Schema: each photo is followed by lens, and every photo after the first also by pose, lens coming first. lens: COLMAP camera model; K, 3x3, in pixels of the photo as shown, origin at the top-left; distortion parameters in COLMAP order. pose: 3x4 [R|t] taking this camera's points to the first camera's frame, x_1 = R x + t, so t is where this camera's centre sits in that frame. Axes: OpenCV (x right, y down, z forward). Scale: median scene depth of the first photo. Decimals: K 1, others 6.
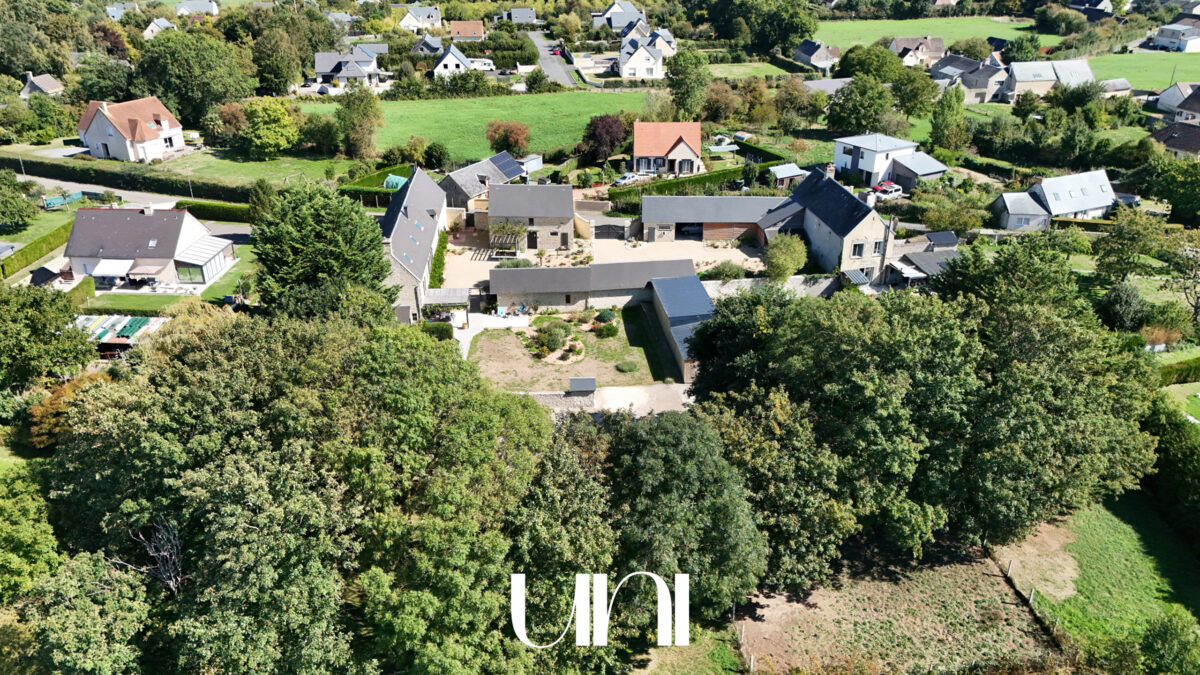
lens RADIAL K [[876.5, 0, 597.7], [0, 876.5, 351.3], [0, 0, 1]] dist [0.065686, -0.061328]
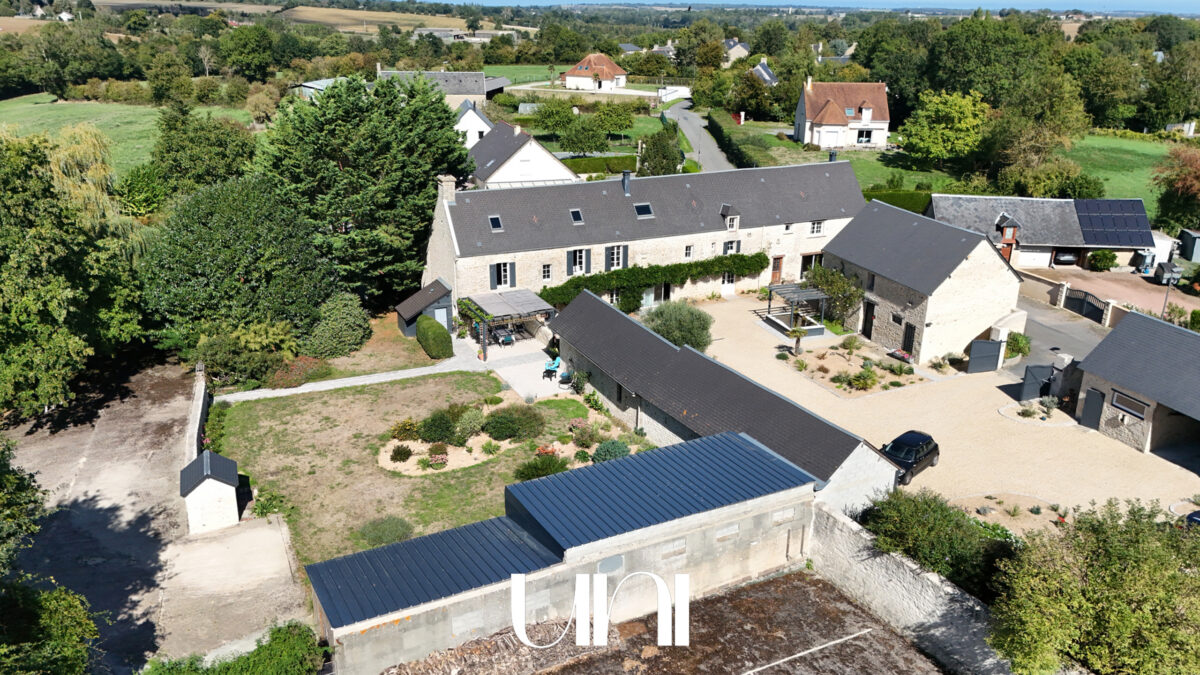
lens RADIAL K [[908.0, 0, 600.0], [0, 908.0, 337.5], [0, 0, 1]] dist [0.080901, -0.088851]
pose [[0.364817, 0.323160, -0.873198, 0.320851], [-0.422327, 0.893243, 0.154133, -0.133457], [0.829788, 0.312545, 0.462350, 0.644036]]
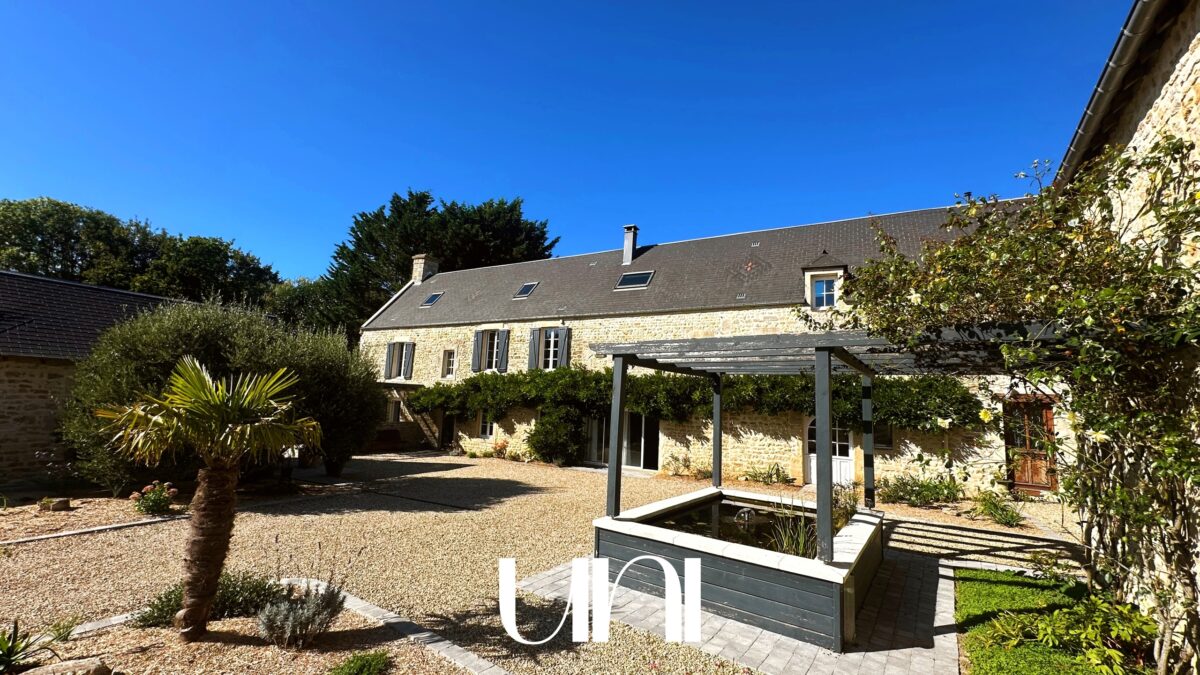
lens RADIAL K [[479.7, 0, 600.0], [0, 479.7, 337.5], [0, 0, 1]] dist [-0.000928, 0.000360]
pose [[-0.549107, -0.132605, -0.825165, -0.046878], [-0.405010, 0.905873, 0.123939, -0.126128], [0.731060, 0.402256, -0.551128, 0.986819]]
